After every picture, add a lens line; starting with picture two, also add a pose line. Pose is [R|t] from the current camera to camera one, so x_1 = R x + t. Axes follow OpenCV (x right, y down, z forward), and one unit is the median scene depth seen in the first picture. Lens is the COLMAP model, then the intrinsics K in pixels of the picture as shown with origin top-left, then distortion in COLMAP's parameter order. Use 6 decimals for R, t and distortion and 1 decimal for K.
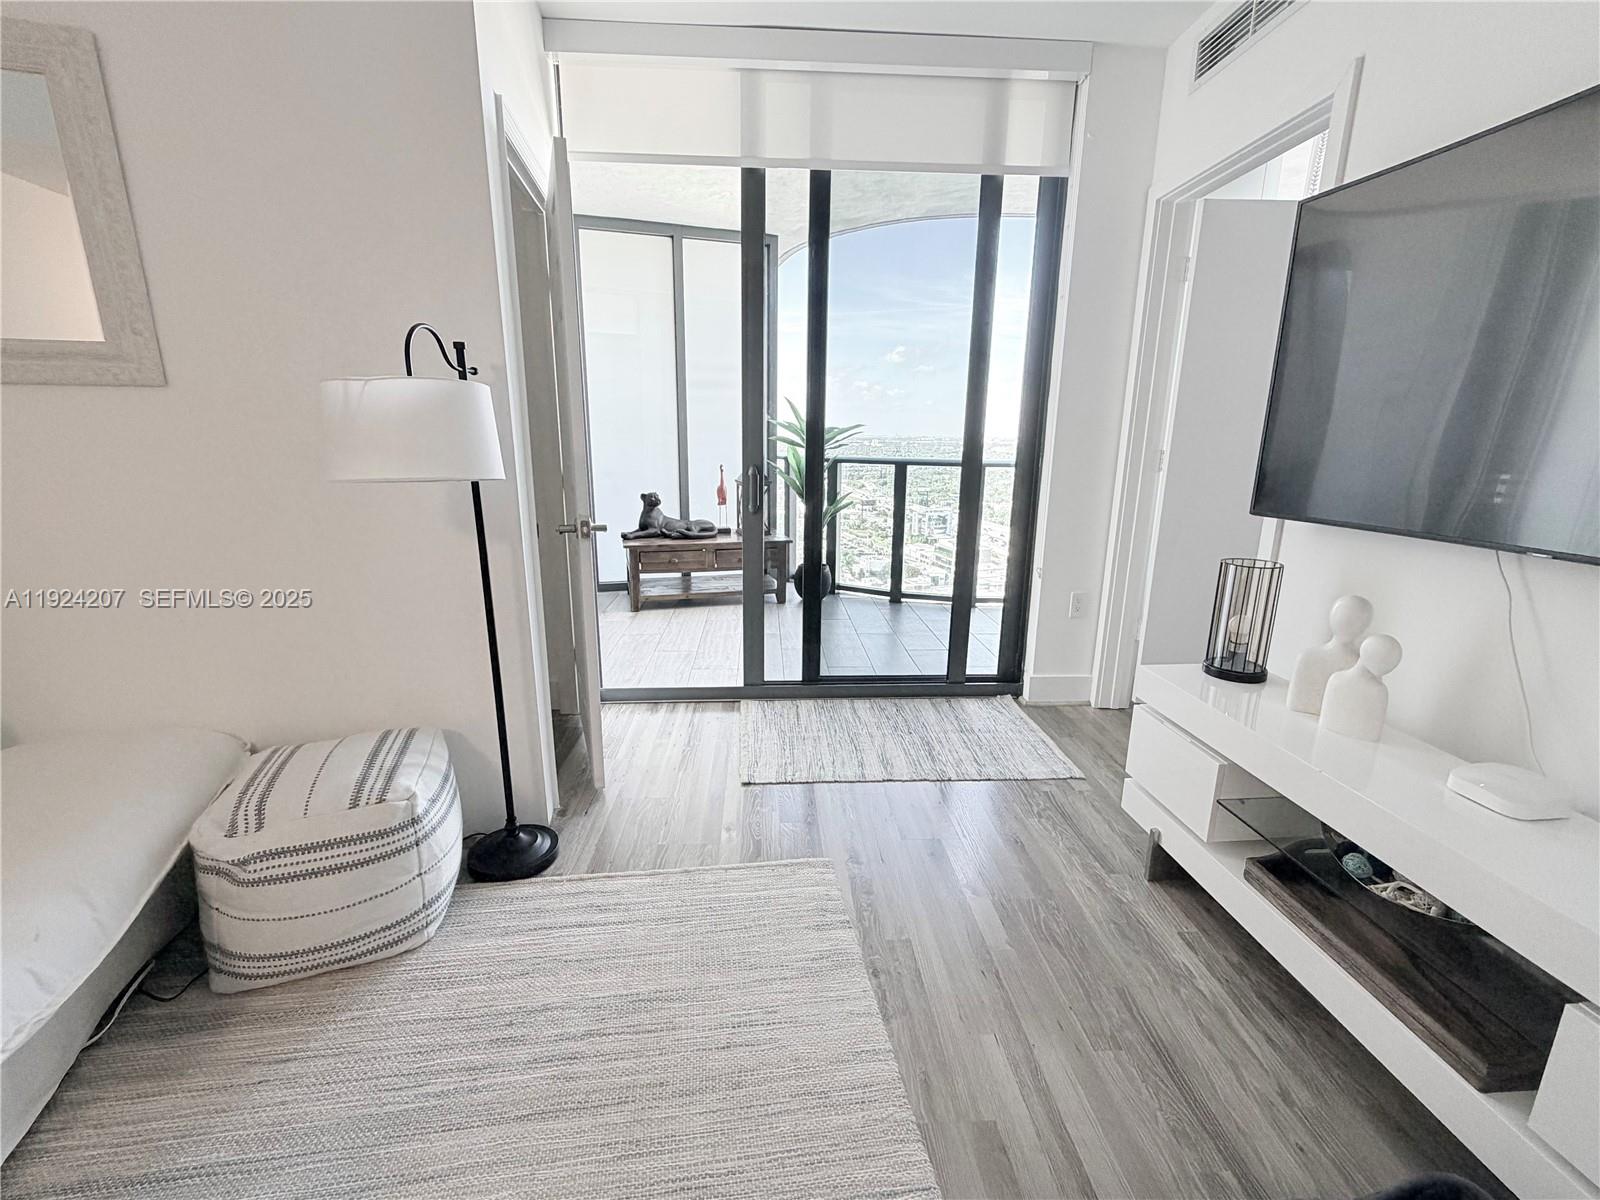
lens RADIAL K [[687.5, 0, 800.0], [0, 687.5, 600.0], [0, 0, 1]] dist [-0.000487, -0.000350]
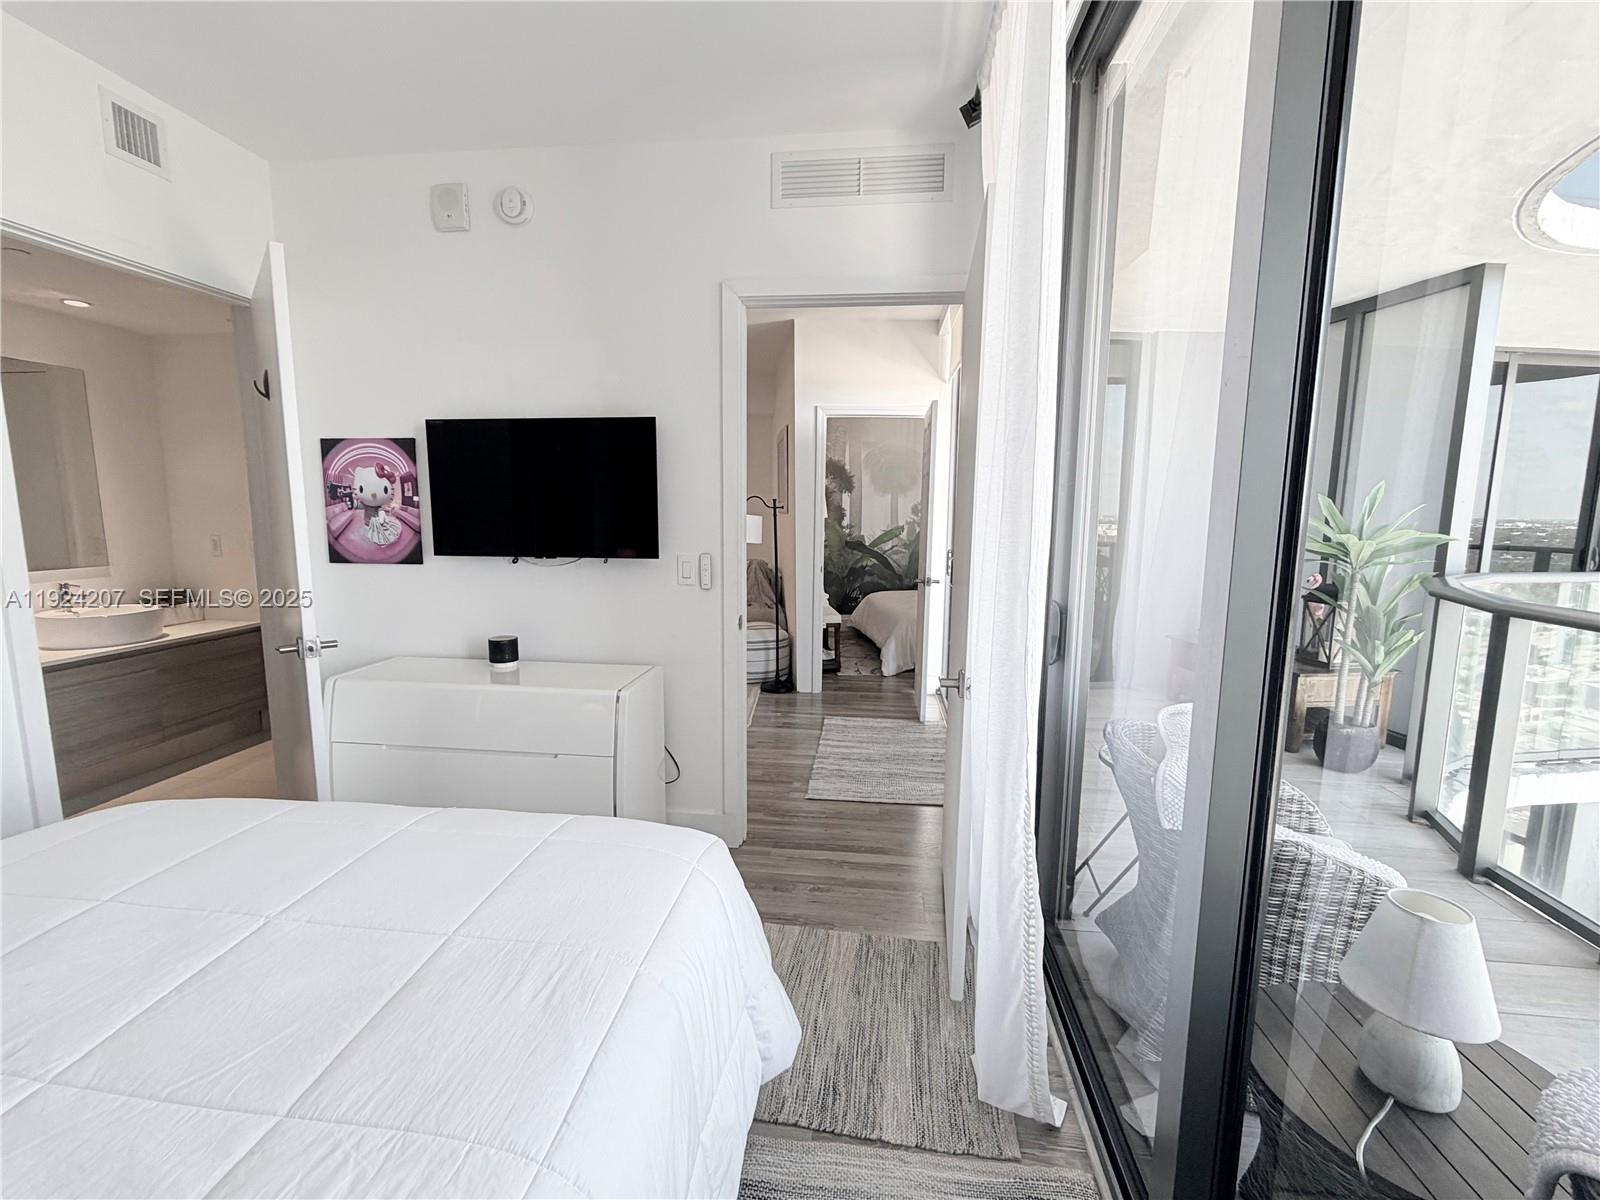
lens RADIAL K [[687.5, 0, 800.0], [0, 687.5, 600.0], [0, 0, 1]] dist [-0.000487, -0.000350]
pose [[-0.167626, 0.126337, -0.977722, 0.883289], [-0.244033, 0.955573, 0.165314, -0.170422], [0.955170, 0.266308, -0.129349, 0.562647]]
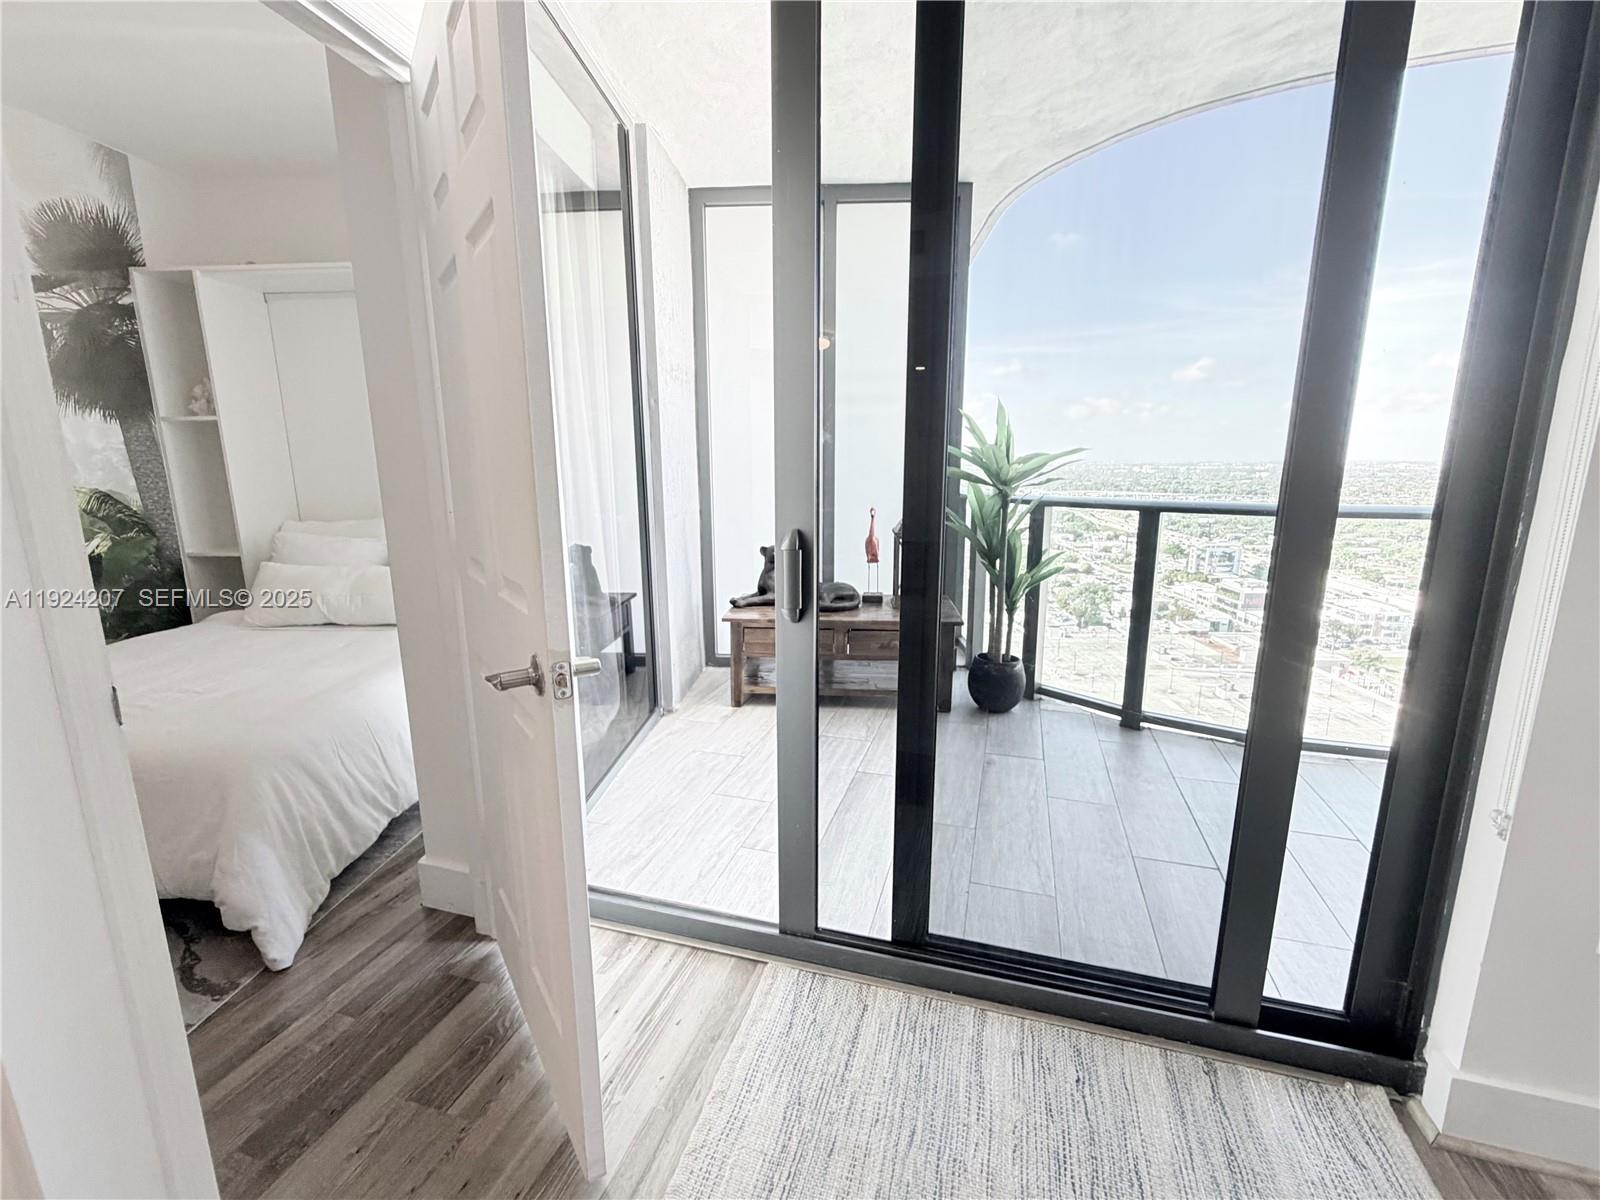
lens RADIAL K [[687.5, 0, 800.0], [0, 687.5, 600.0], [0, 0, 1]] dist [-0.000487, -0.000350]
pose [[0.937797, 0.054027, -0.342953, 0.071092], [-0.067578, 0.997330, -0.027677, -0.082220], [0.340542, 0.049131, 0.938945, 0.330035]]
